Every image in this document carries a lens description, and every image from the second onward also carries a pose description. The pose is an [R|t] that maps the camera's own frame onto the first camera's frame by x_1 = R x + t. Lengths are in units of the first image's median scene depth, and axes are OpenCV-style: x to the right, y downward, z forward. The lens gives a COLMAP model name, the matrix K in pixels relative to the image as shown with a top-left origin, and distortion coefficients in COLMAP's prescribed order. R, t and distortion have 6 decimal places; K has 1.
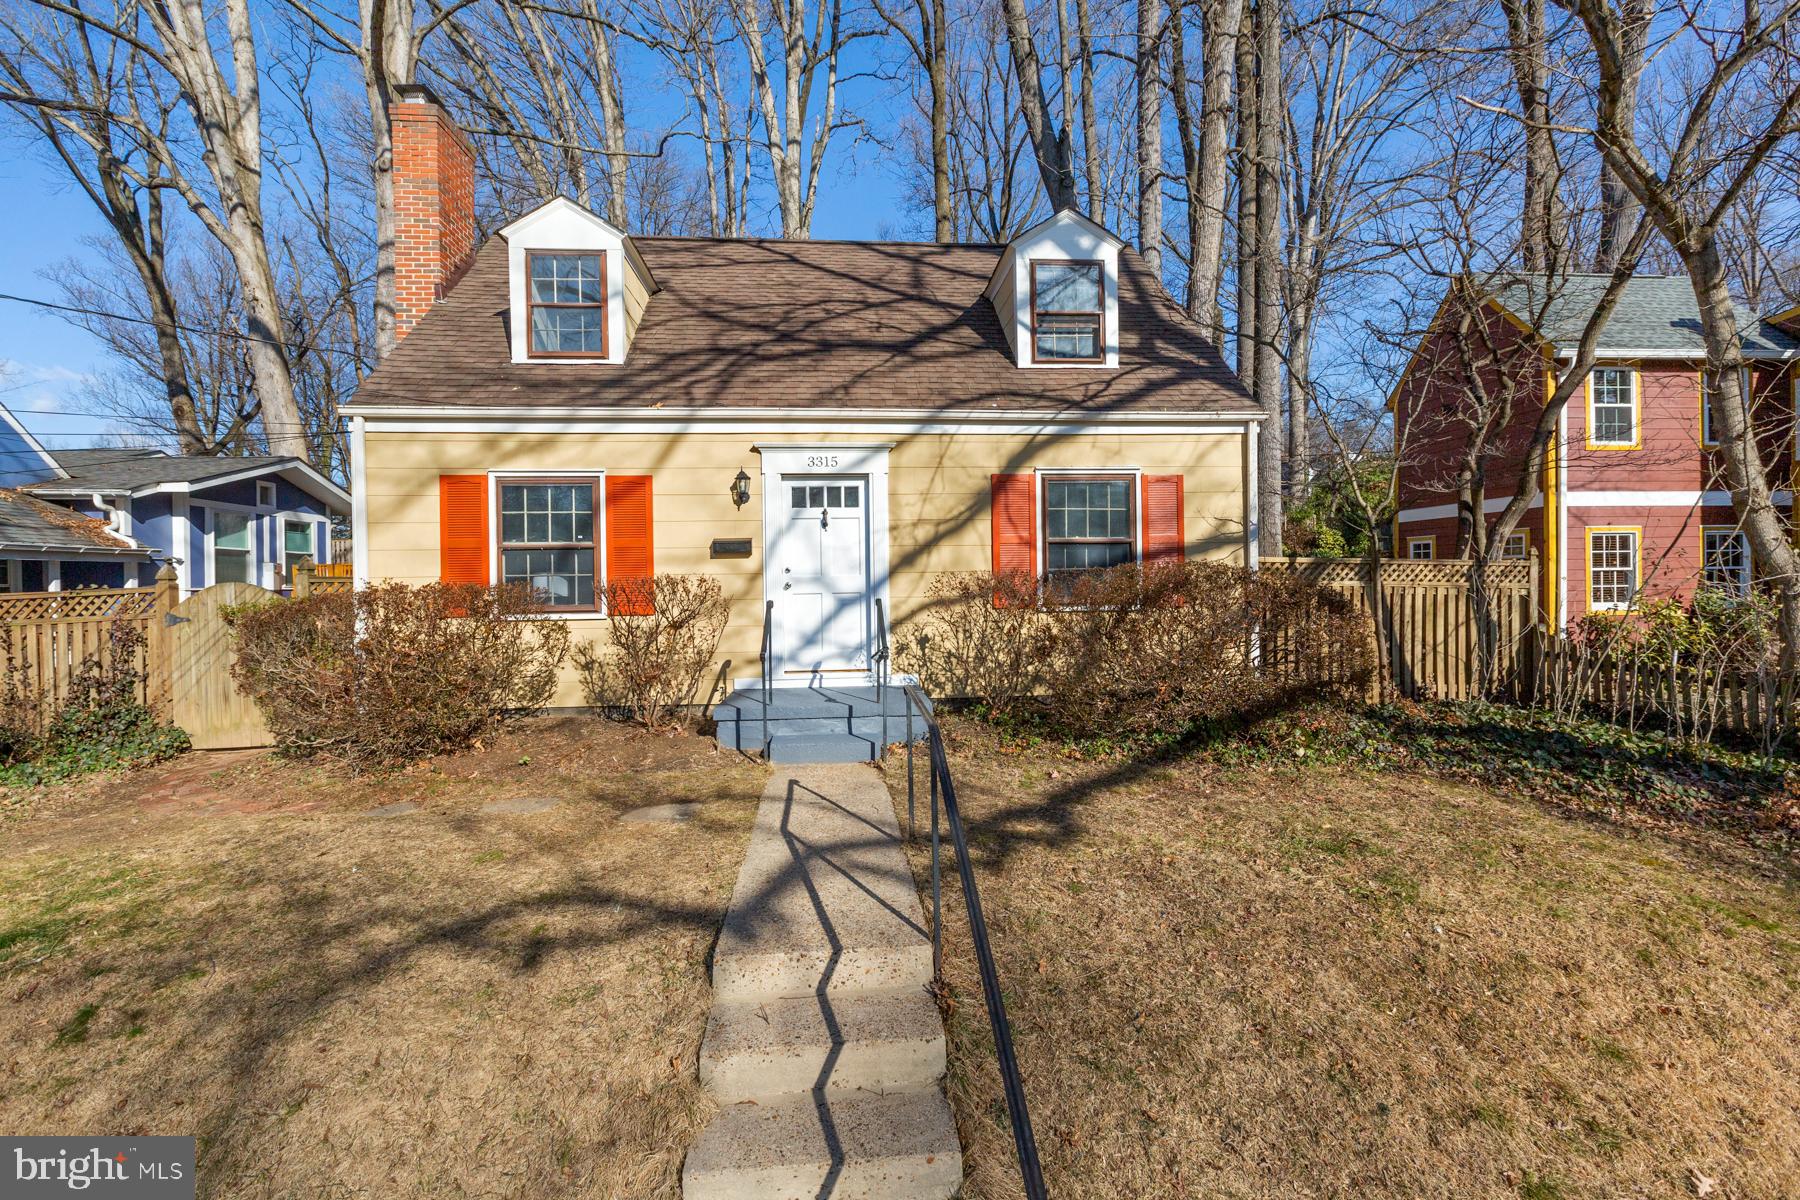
lens RADIAL K [[805.9, 0, 899.0], [0, 805.9, 592.0], [0, 0, 1]] dist [0.002448, -0.000444]
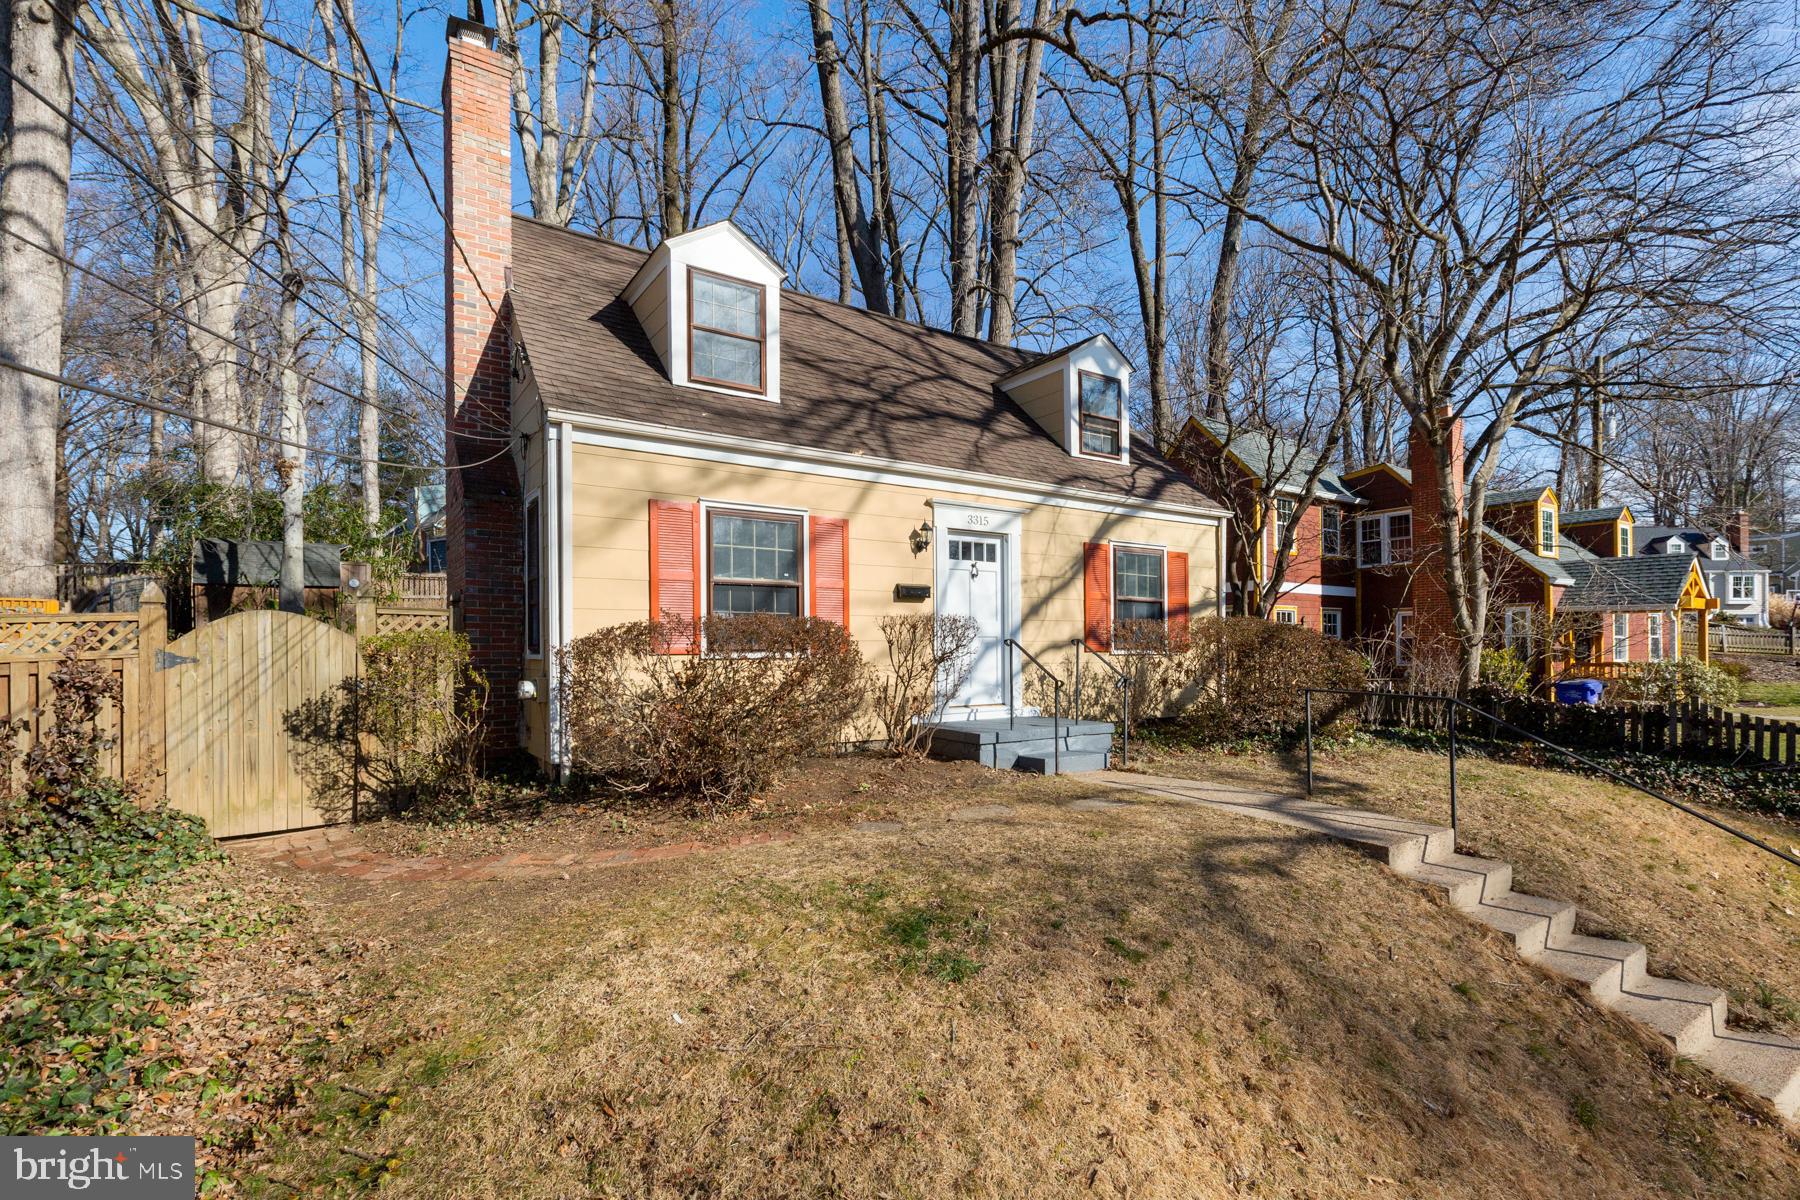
lens RADIAL K [[805.9, 0, 1010.0], [0, 805.9, 648.0], [0, 0, 1]] dist [0.002448, -0.000444]
pose [[0.856741, 0.008274, 0.515680, -0.623297], [-0.001585, 0.999909, -0.013411, 0.031760], [-0.515744, 0.010672, 0.856676, 0.009631]]
